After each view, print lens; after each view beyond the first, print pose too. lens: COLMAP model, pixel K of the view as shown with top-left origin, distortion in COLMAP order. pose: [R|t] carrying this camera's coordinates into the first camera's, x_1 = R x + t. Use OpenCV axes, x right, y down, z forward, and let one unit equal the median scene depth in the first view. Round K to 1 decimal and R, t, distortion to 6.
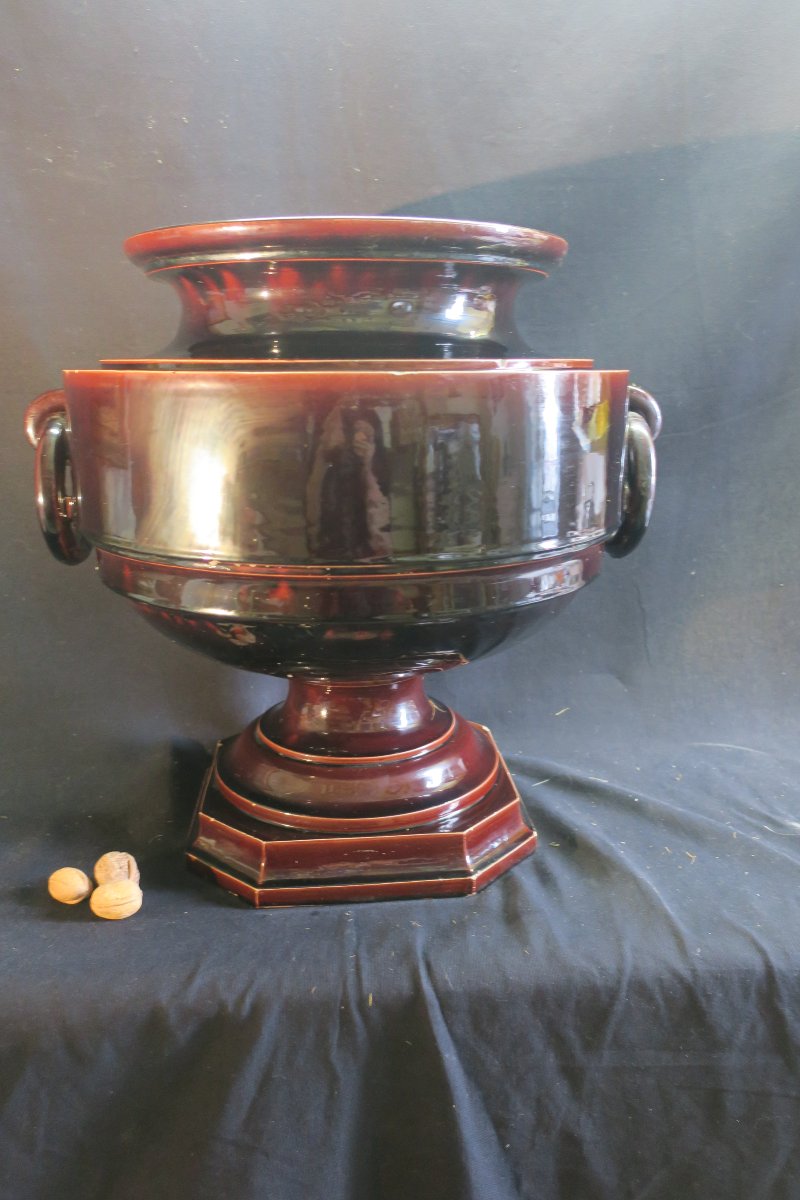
lens RADIAL K [[945.3, 0, 400.0], [0, 945.3, 600.0], [0, 0, 1]] dist [-0.005690, -0.001857]
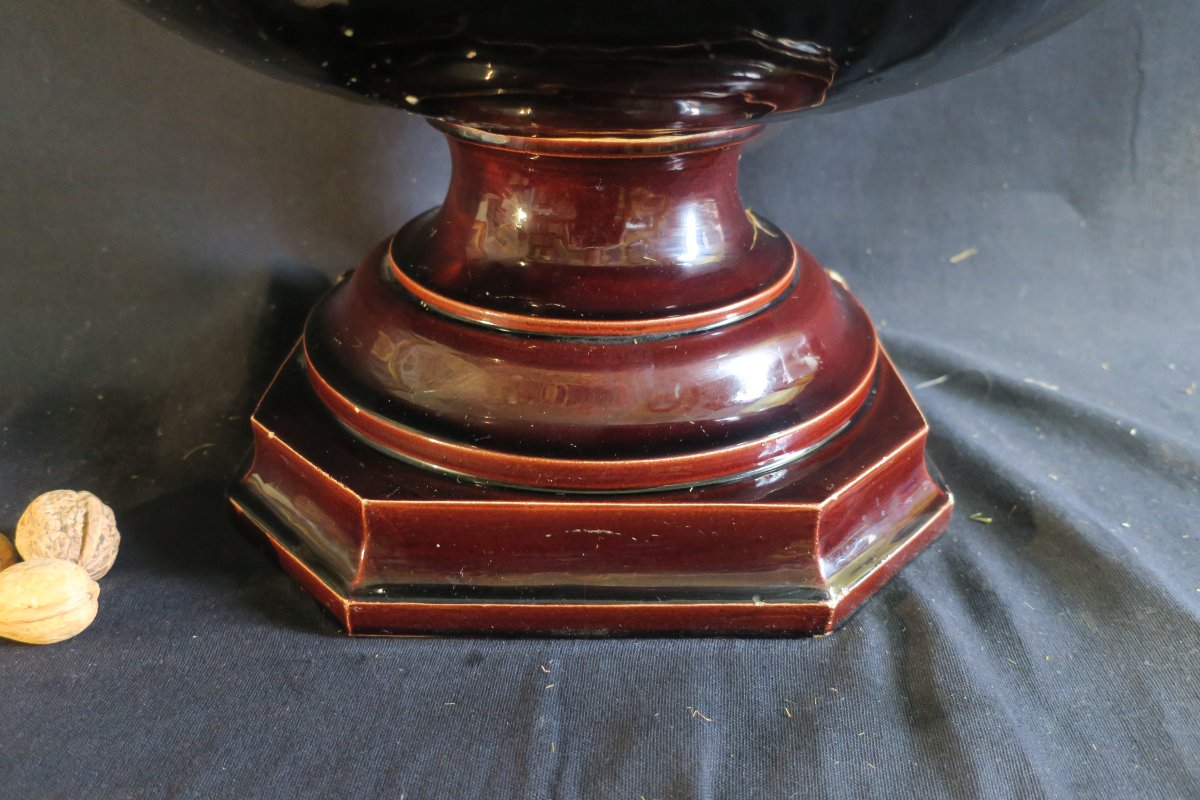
lens RADIAL K [[945.3, 0, 600.0], [0, 945.3, 400.0], [0, 0, 1]] dist [-0.005690, -0.001857]
pose [[0.996864, 0.061711, -0.049530, -0.014355], [-0.046821, 0.964608, 0.259500, 0.086585], [0.063791, -0.256367, 0.964472, 0.561441]]
